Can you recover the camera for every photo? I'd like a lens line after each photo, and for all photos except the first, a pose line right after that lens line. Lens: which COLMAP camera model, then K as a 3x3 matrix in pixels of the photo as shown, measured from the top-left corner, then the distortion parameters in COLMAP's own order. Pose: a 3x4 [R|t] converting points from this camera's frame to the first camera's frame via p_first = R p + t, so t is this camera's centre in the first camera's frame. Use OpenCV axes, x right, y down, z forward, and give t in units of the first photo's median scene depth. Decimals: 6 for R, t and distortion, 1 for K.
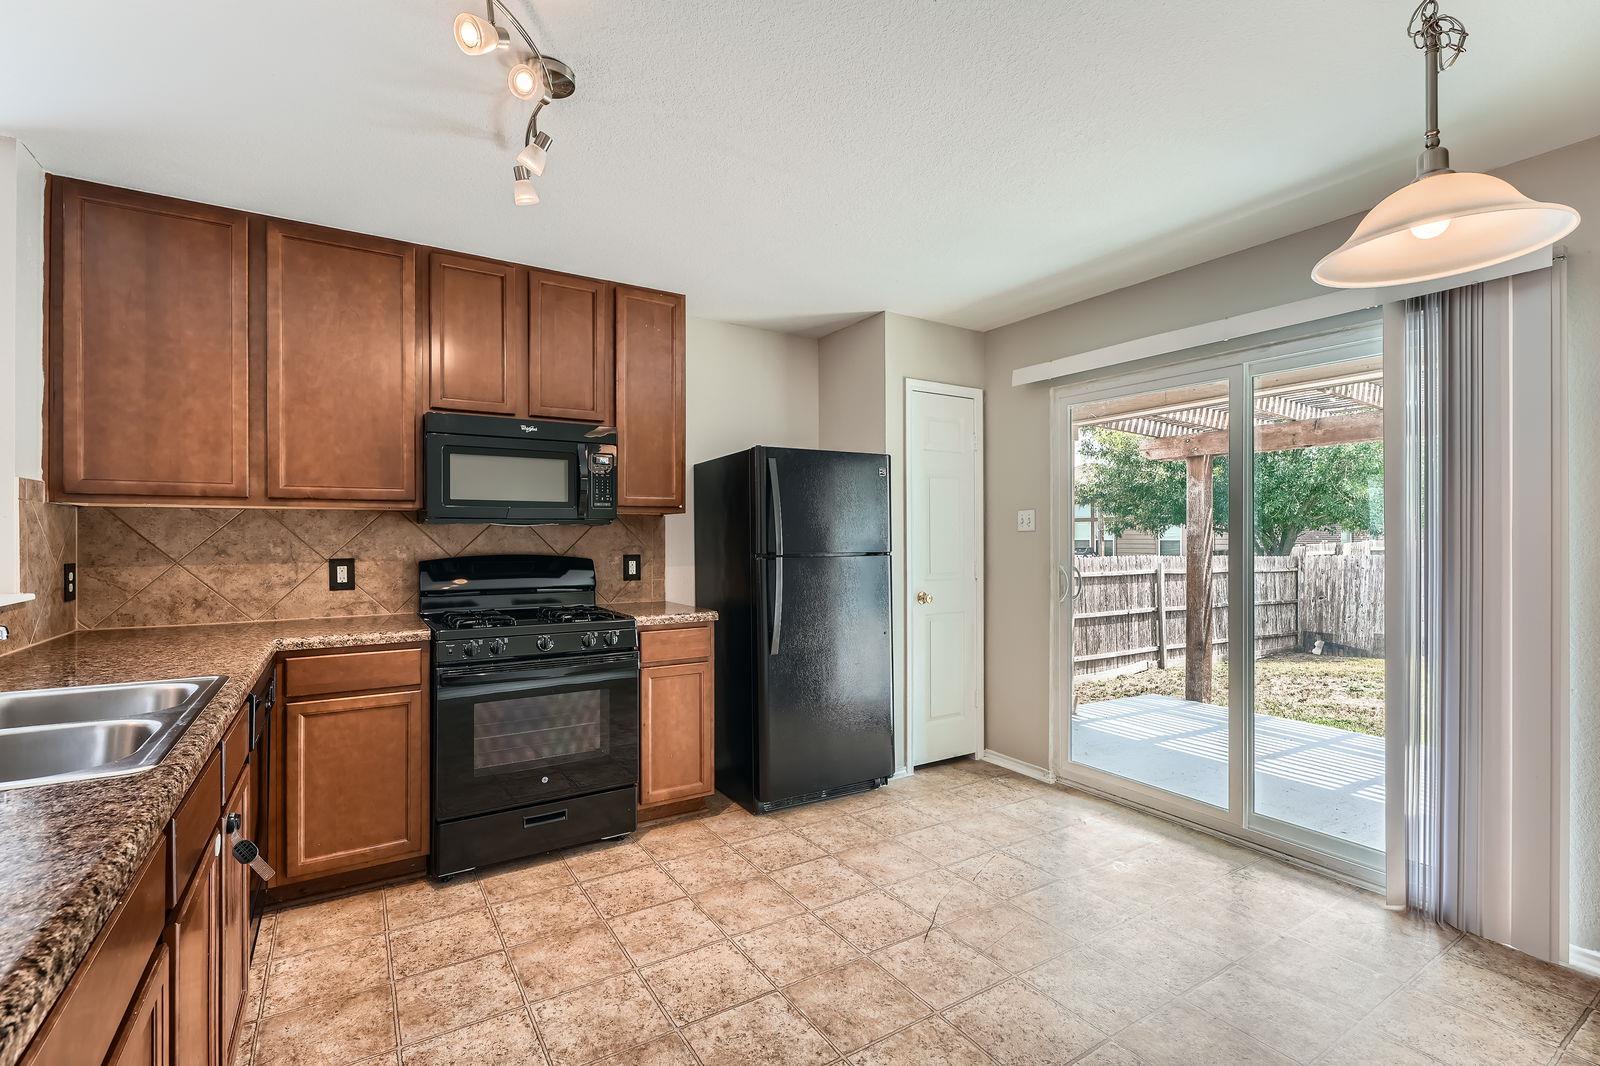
lens RADIAL K [[719.0, 0, 774.0], [0, 719.0, 529.1], [0, 0, 1]] dist [-0.004892, 0.000187]
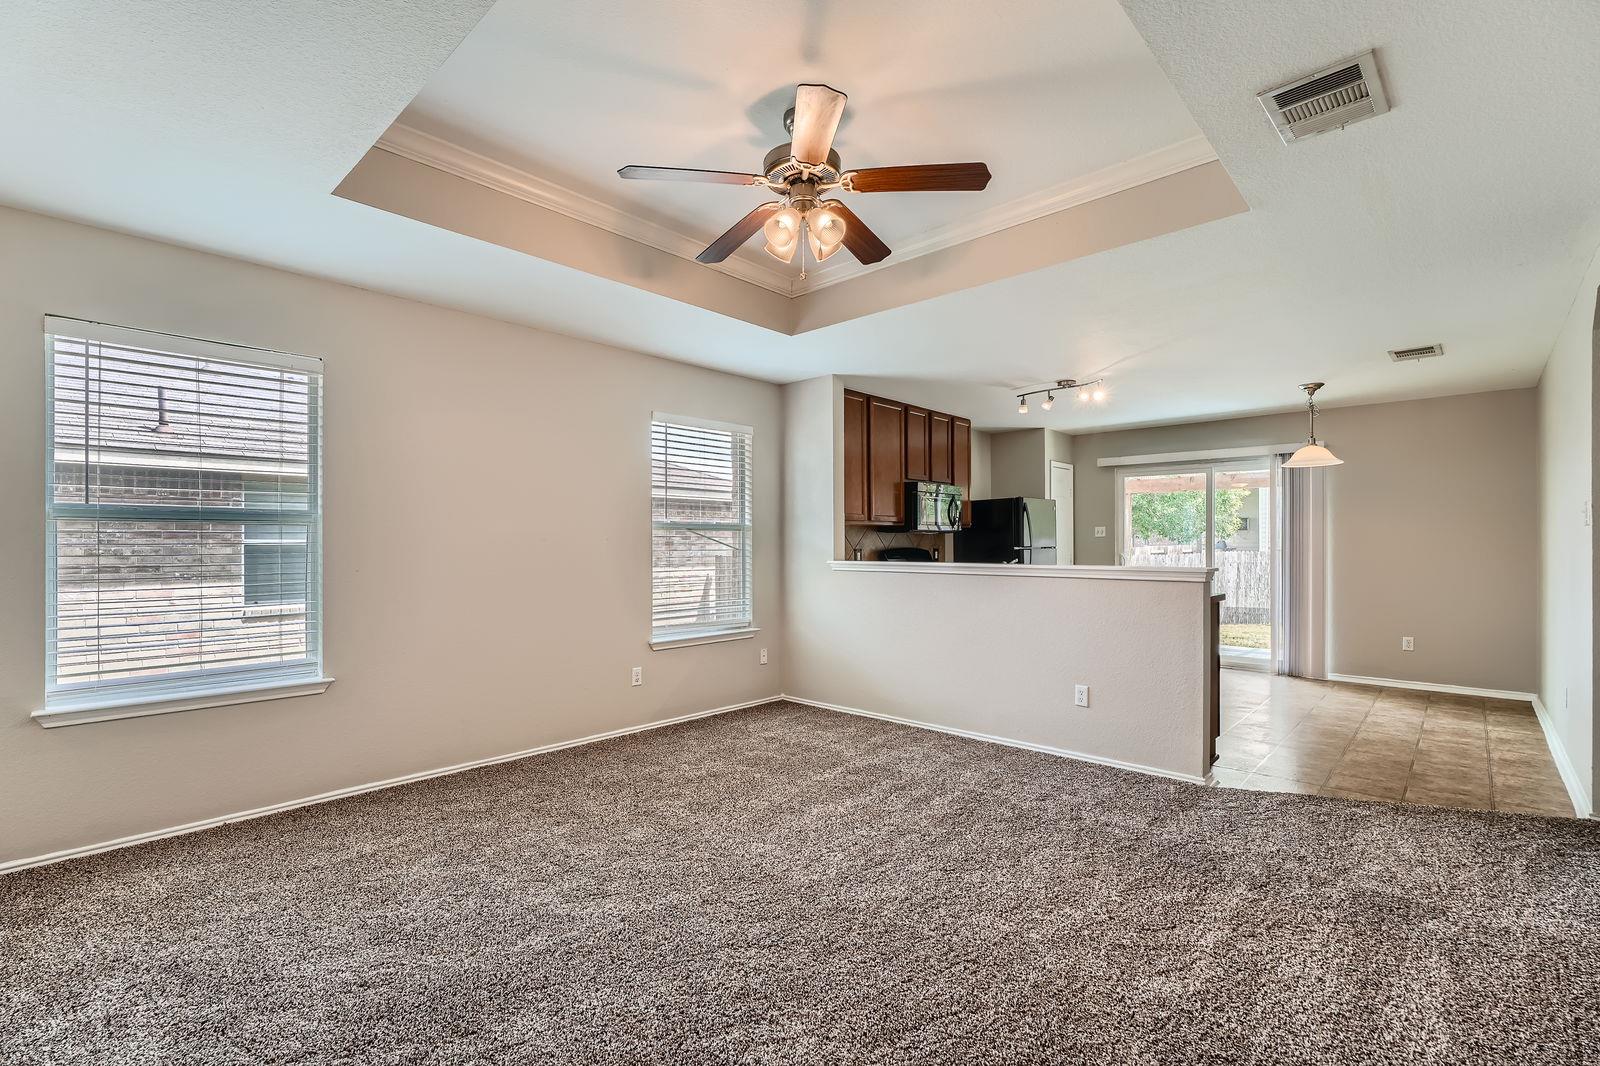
lens RADIAL K [[724.0, 0, 800.0], [0, 724.0, 533.0], [0, 0, 1]] dist [0.001709, 0.000344]
pose [[0.962410, -0.001527, 0.271596, -1.328079], [0.004452, 0.999939, -0.010155, 0.010772], [-0.271564, 0.010982, 0.962358, -0.959191]]
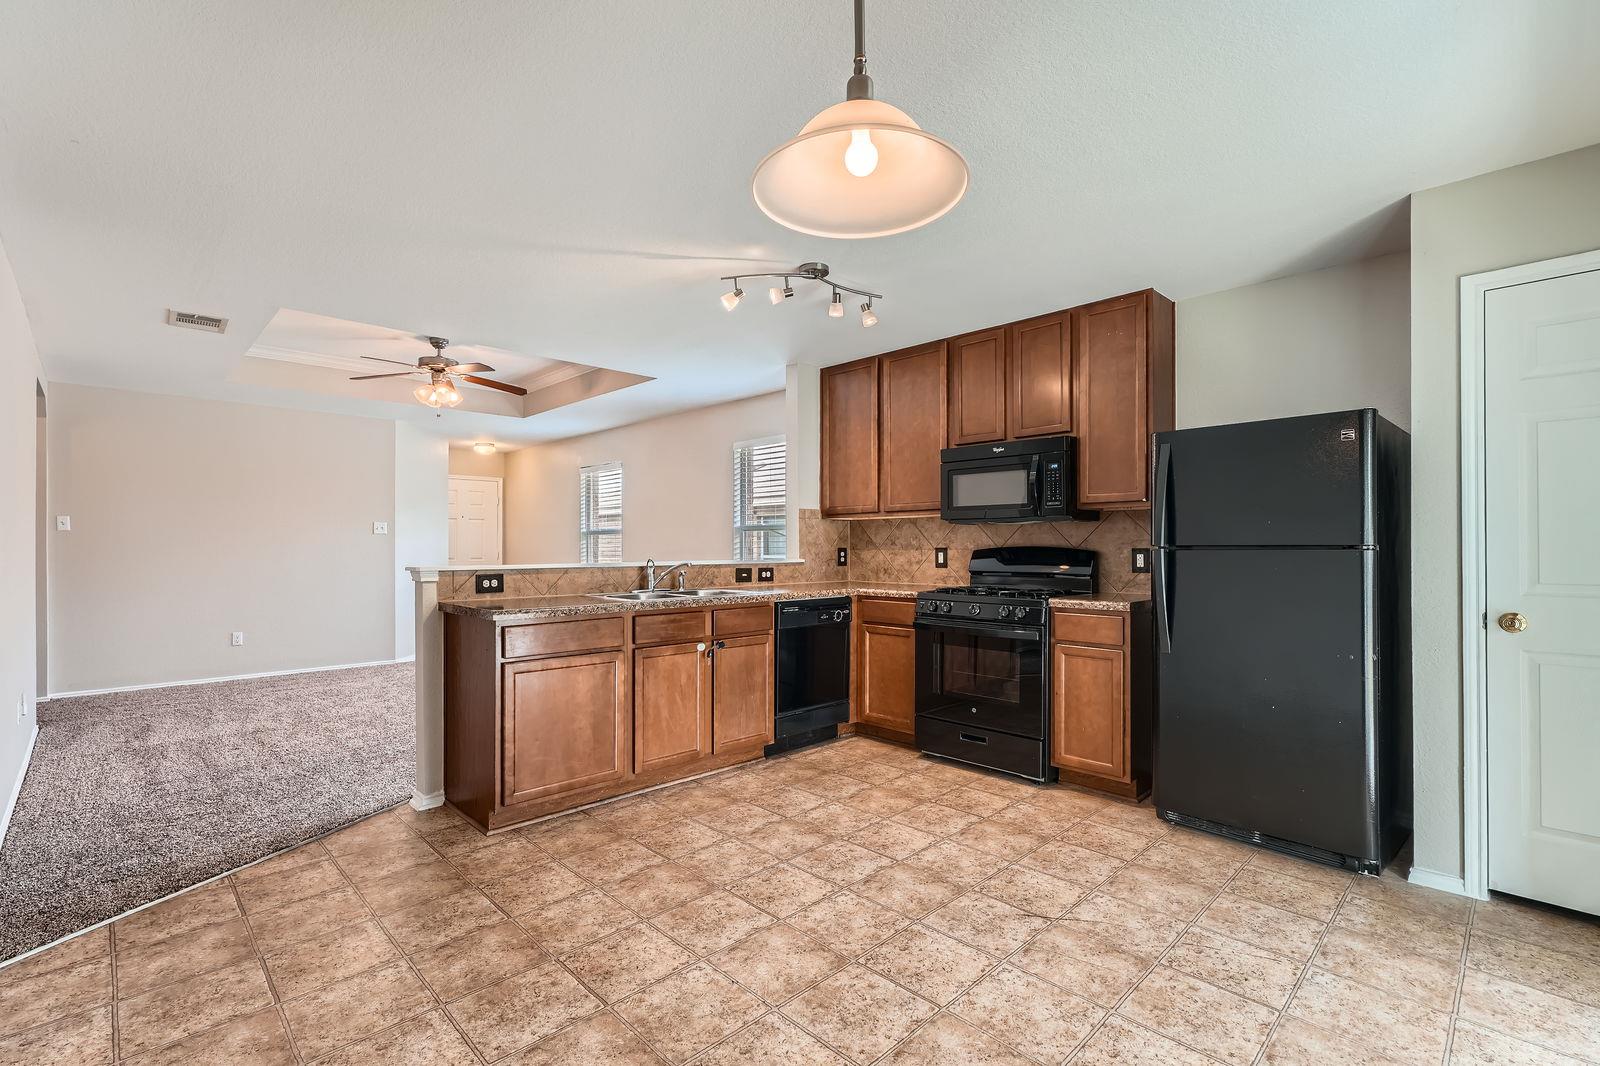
lens RADIAL K [[724.0, 0, 800.0], [0, 724.0, 533.0], [0, 0, 1]] dist [0.001709, 0.000344]
pose [[0.215780, -0.016728, -0.976299, 0.879753], [0.011069, 0.999831, -0.014685, 0.028715], [0.976379, -0.007638, 0.215928, 0.357067]]
